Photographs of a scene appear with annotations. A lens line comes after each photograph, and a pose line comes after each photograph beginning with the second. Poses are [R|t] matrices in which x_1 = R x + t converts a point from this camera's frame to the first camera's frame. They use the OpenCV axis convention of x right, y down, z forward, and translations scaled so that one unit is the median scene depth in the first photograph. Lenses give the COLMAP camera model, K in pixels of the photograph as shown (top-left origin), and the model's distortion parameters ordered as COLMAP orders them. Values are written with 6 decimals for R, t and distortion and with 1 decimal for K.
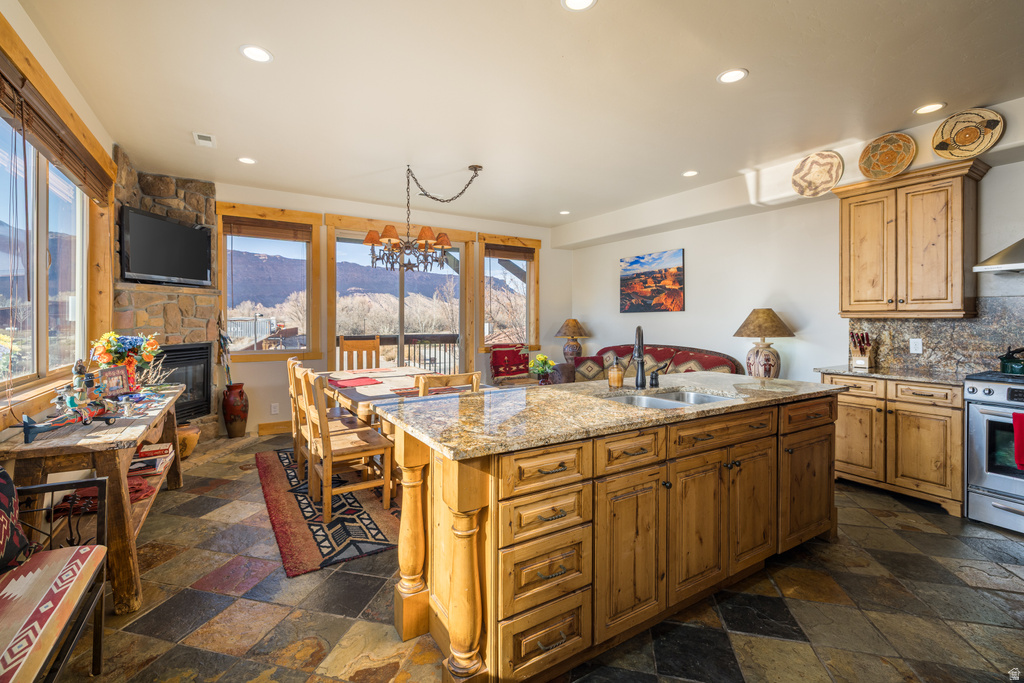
lens RADIAL K [[431.7, 0, 495.2], [0, 431.7, 319.1], [0, 0, 1]] dist [-0.001282, -0.000613]
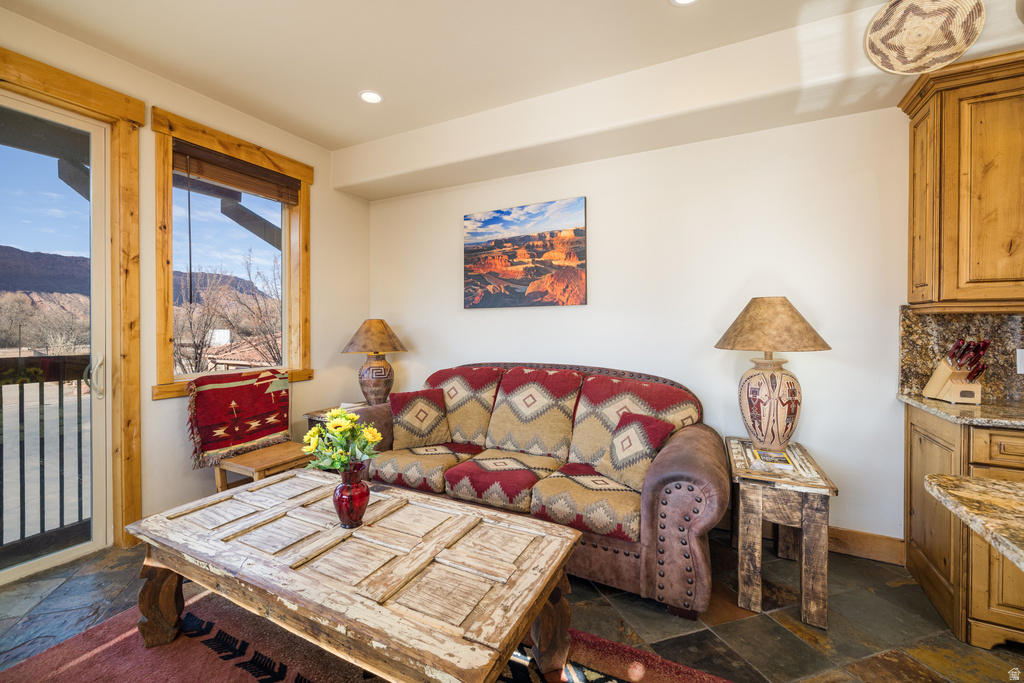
lens RADIAL K [[431.7, 0, 497.8], [0, 431.7, 328.5], [0, 0, 1]] dist [-0.001282, -0.000613]
pose [[0.857645, -0.003720, 0.514229, 0.034115], [-0.000448, 0.999968, 0.007982, 0.007914], [-0.514242, -0.007076, 0.857616, 0.521811]]
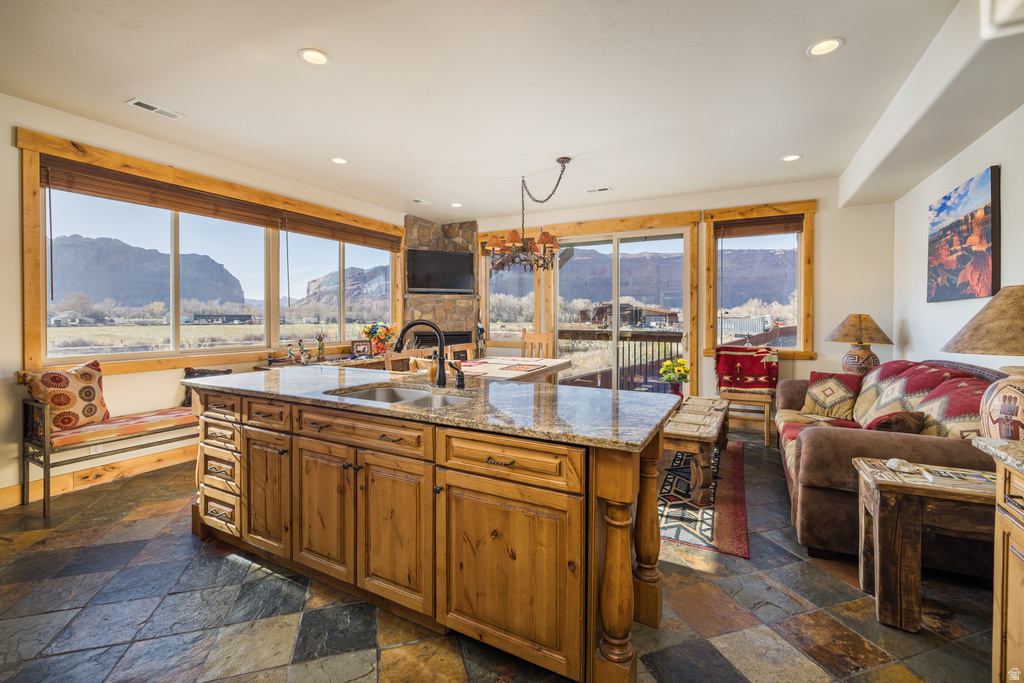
lens RADIAL K [[431.7, 0, 514.9], [0, 431.7, 319.9], [0, 0, 1]] dist [-0.001282, -0.000613]
pose [[0.528992, 0.006286, -0.848604, 0.519251], [-0.000855, 0.999976, 0.006875, 0.004646], [0.848626, -0.002911, 0.528985, 0.274511]]
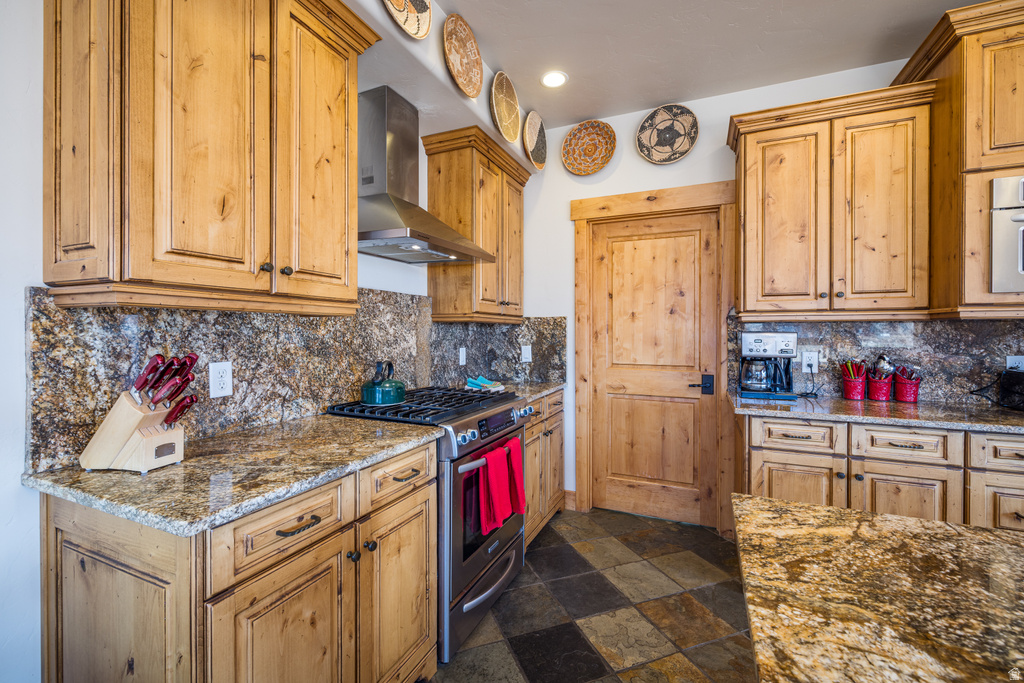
lens RADIAL K [[431.7, 0, 514.0], [0, 431.7, 333.1], [0, 0, 1]] dist [-0.001282, -0.000613]
pose [[-0.578335, -0.006491, 0.815773, 0.278712], [-0.002789, 0.999978, 0.005980, 0.008109], [-0.815794, 0.001183, -0.578341, 0.606696]]
